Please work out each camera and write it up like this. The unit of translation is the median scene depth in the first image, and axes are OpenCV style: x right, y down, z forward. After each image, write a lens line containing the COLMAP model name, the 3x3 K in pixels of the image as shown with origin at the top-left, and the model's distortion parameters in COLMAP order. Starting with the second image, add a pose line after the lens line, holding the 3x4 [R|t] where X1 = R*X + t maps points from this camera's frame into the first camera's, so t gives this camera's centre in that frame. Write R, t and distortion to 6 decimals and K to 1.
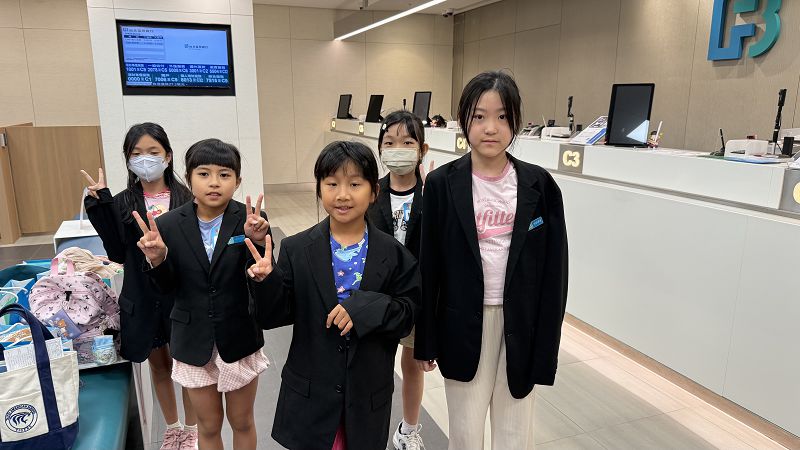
lens RADIAL K [[548.6, 0, 399.9], [0, 548.6, 227.3], [0, 0, 1]] dist [0.000664, 0.002478]
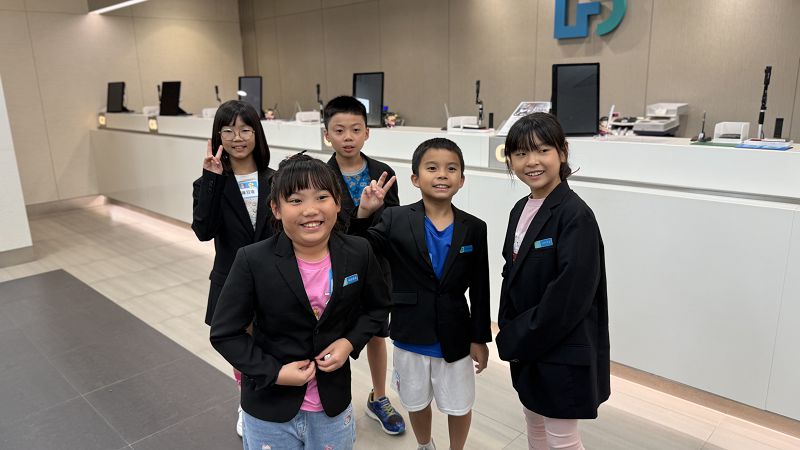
lens RADIAL K [[550.7, 0, 422.5], [0, 550.7, 223.0], [0, 0, 1]] dist [0.149156, -0.244318]
pose [[0.904273, -0.129819, 0.406740, -0.125085], [0.122367, 0.991491, 0.044405, -0.051562], [-0.409044, 0.009617, 0.912464, 0.188450]]
